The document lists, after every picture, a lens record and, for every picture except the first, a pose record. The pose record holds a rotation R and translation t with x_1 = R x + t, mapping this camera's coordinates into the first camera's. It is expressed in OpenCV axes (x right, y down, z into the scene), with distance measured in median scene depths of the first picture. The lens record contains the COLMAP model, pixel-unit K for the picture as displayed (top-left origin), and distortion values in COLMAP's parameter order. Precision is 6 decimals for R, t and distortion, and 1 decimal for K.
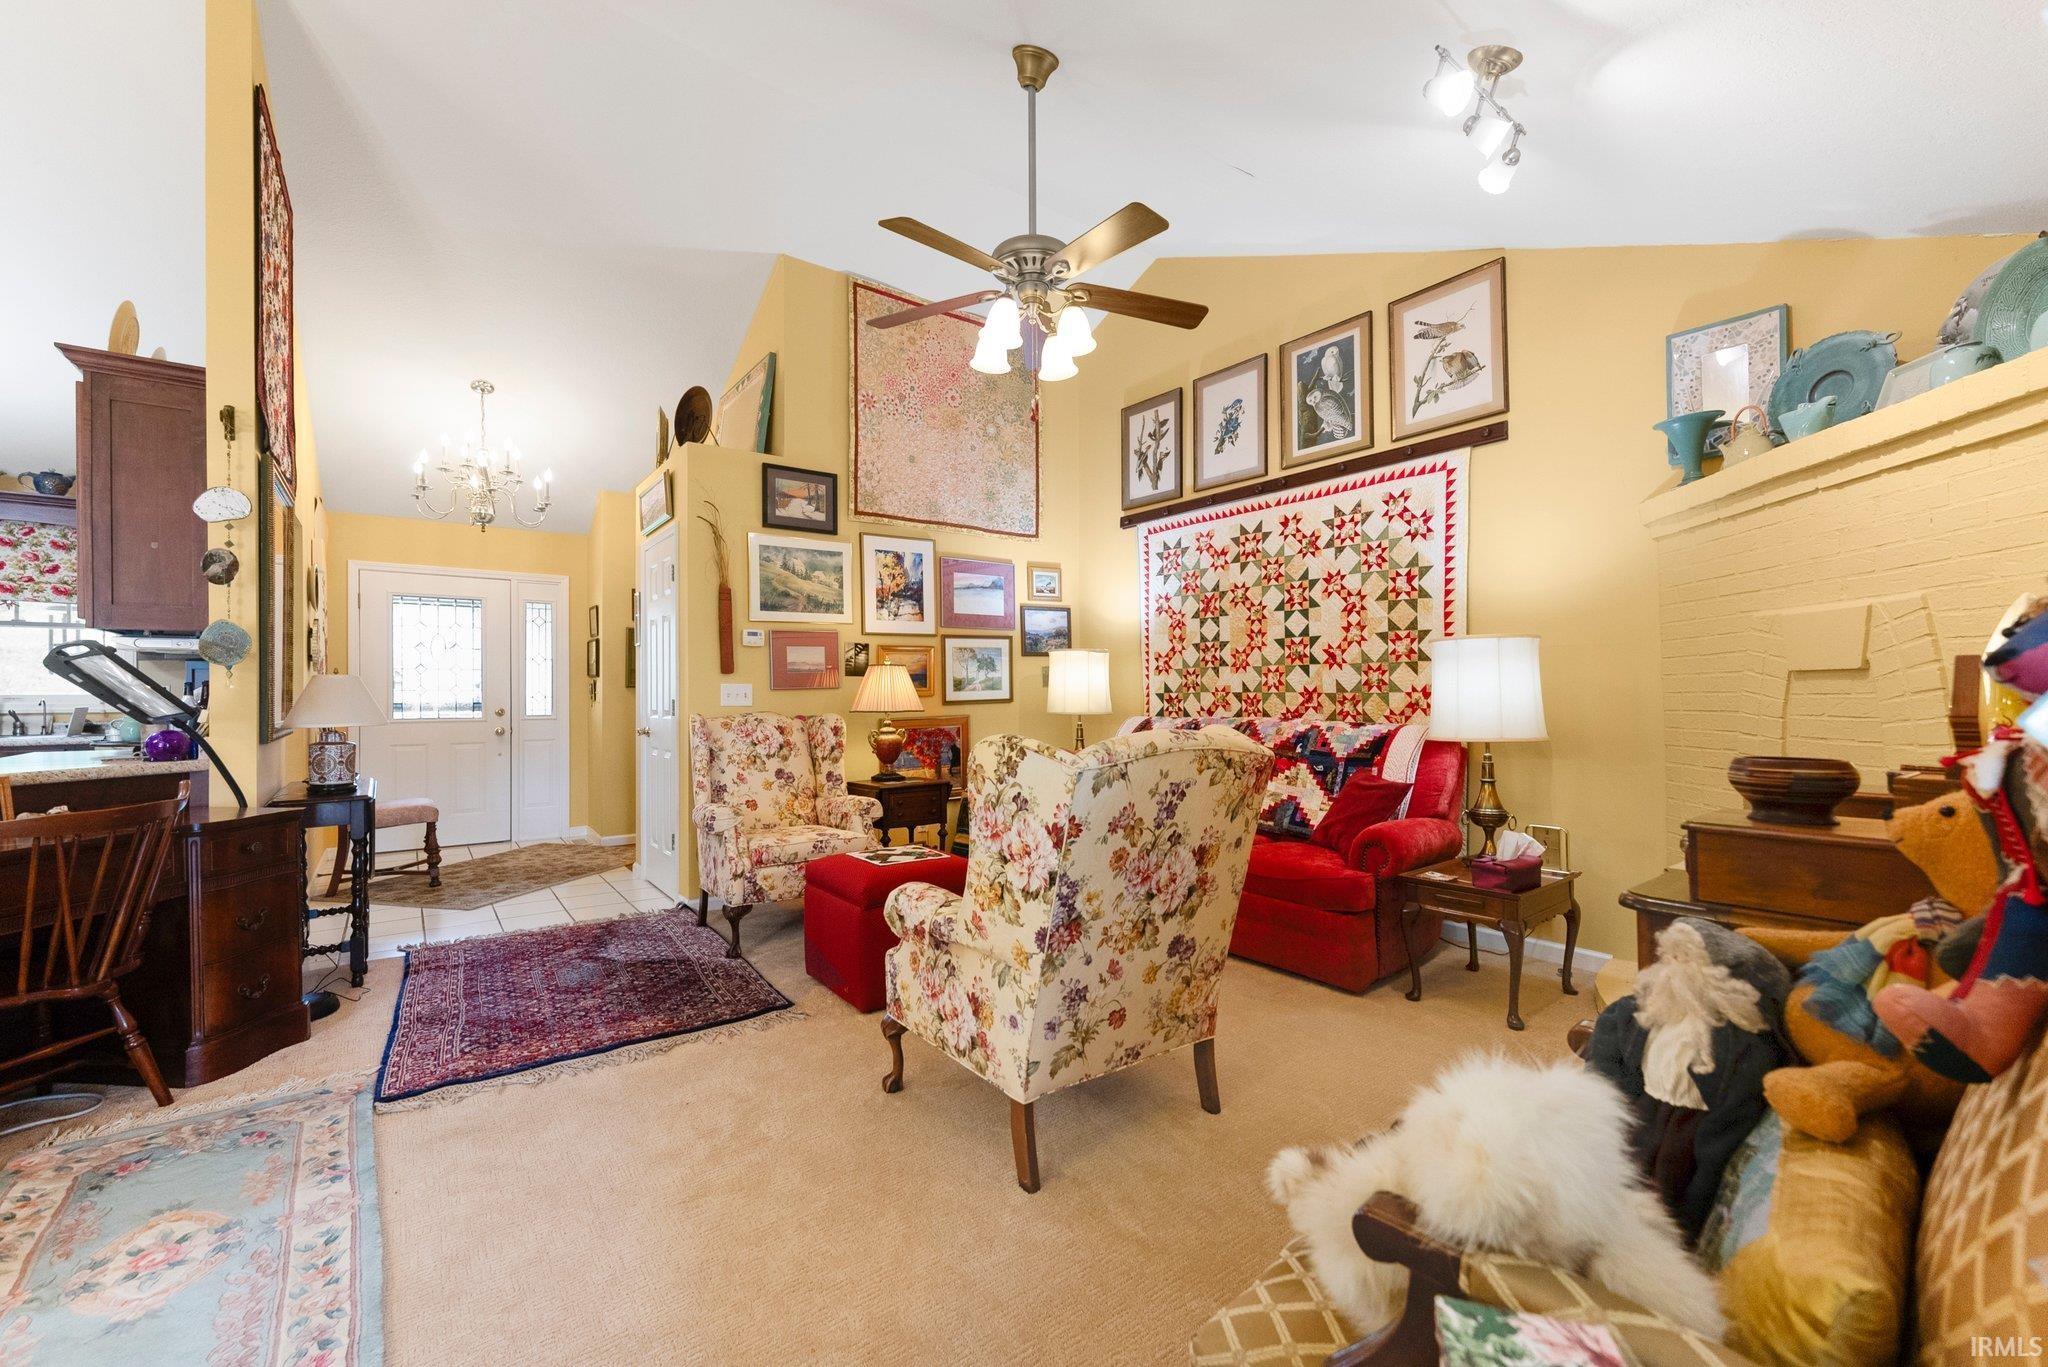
lens RADIAL K [[829.5, 0, 1028.4], [0, 829.5, 692.0], [0, 0, 1]] dist [0.002606, 0.000001]
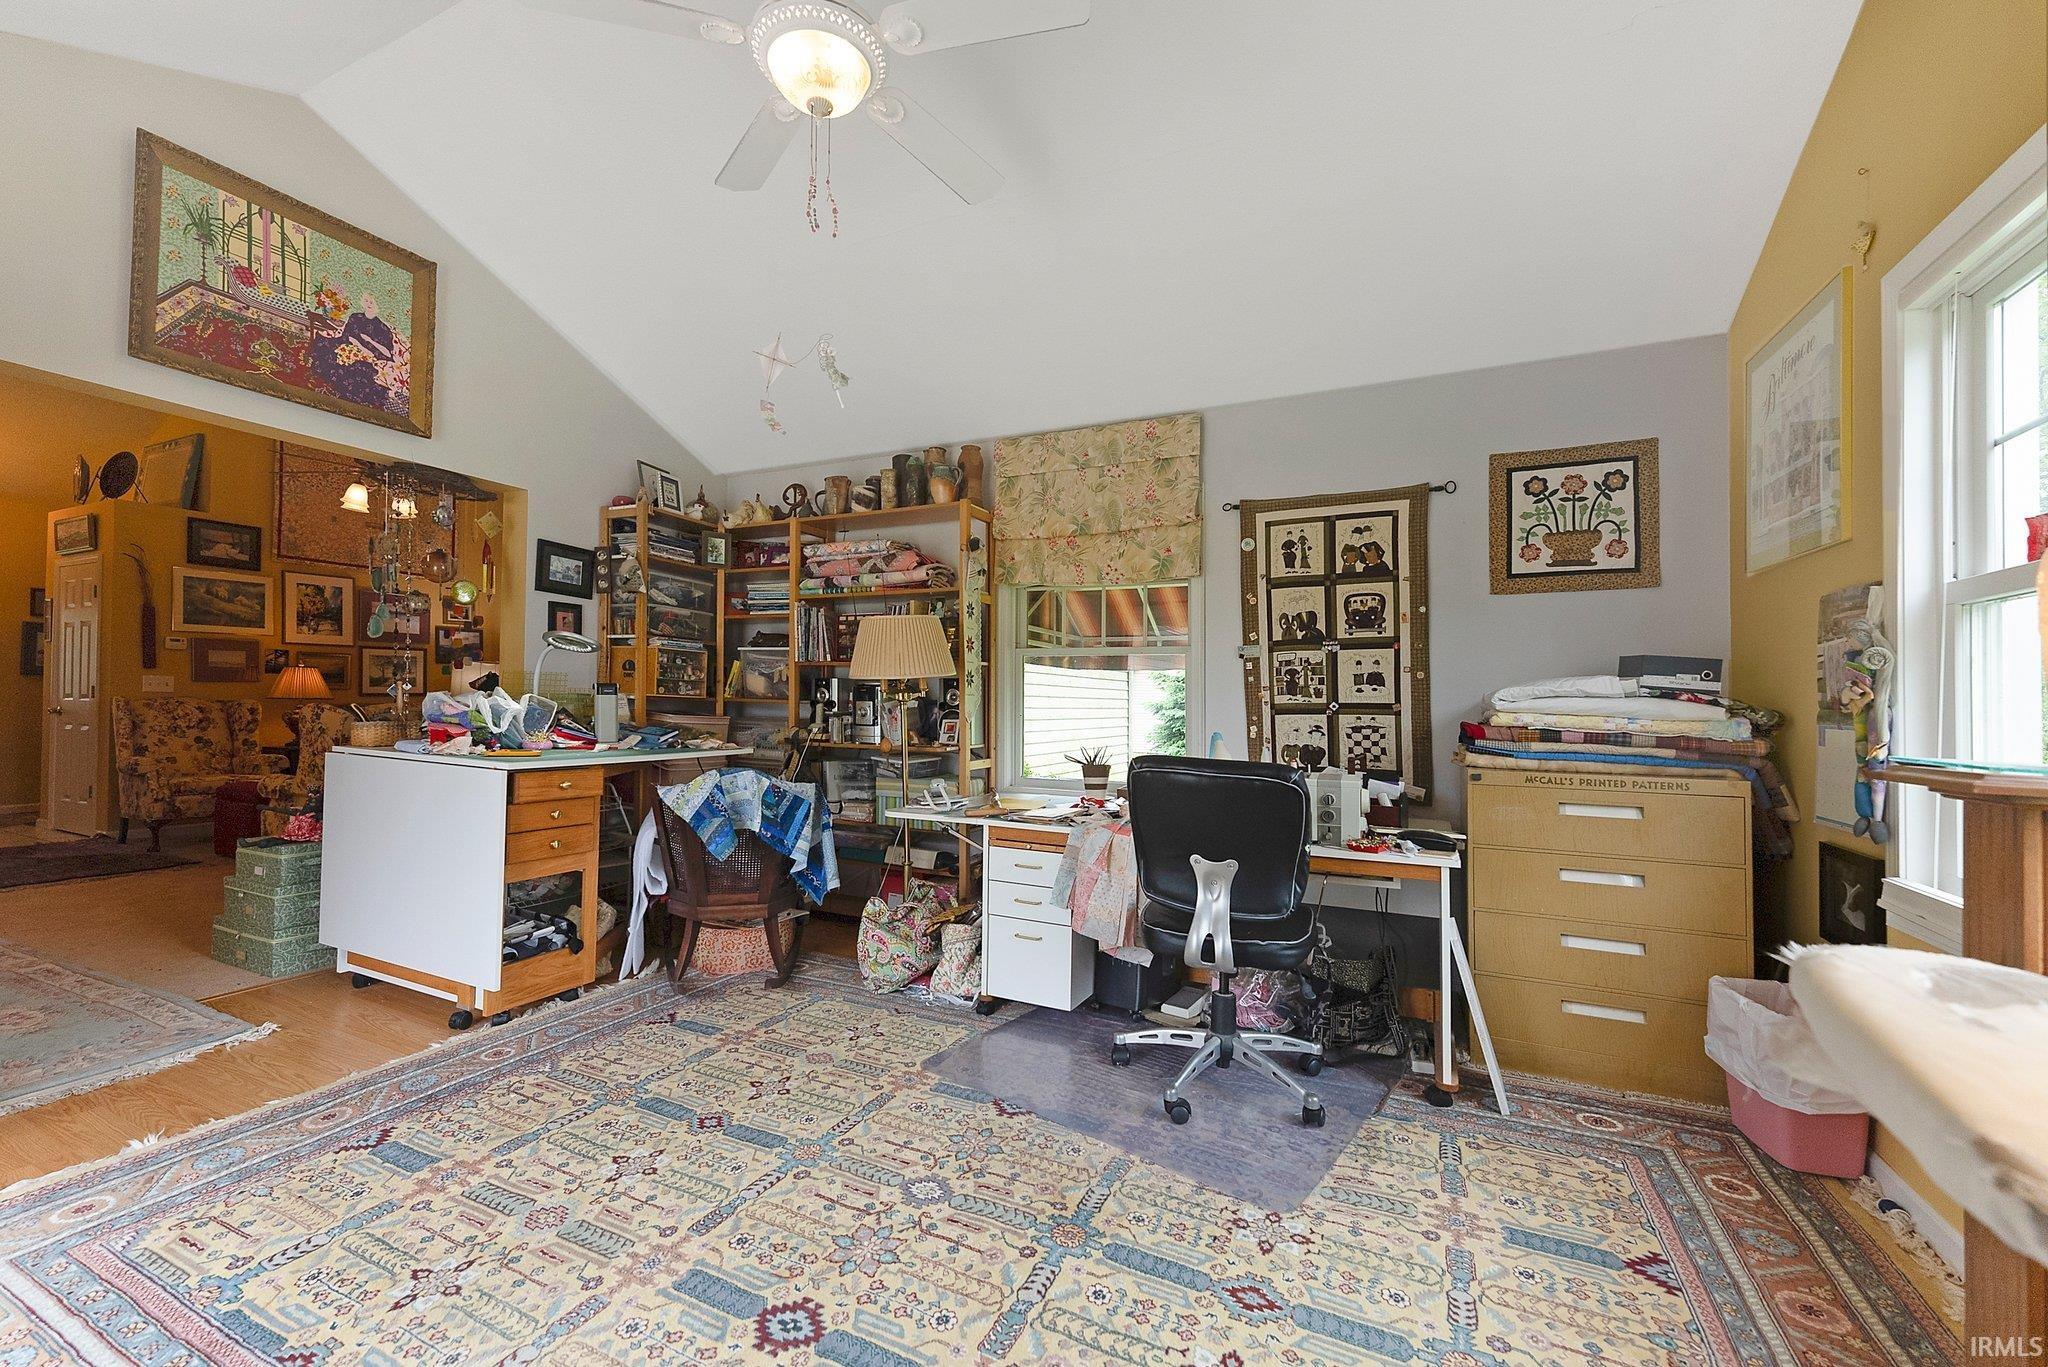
lens RADIAL K [[830.6, 0, 1018.3], [0, 830.6, 704.2], [0, 0, 1]] dist [0.004058, 0.000048]
pose [[0.890072, 0.023152, 0.455232, 0.285386], [-0.025568, 0.999673, -0.000851, 0.002193], [-0.455102, -0.010882, 0.890373, -0.871705]]
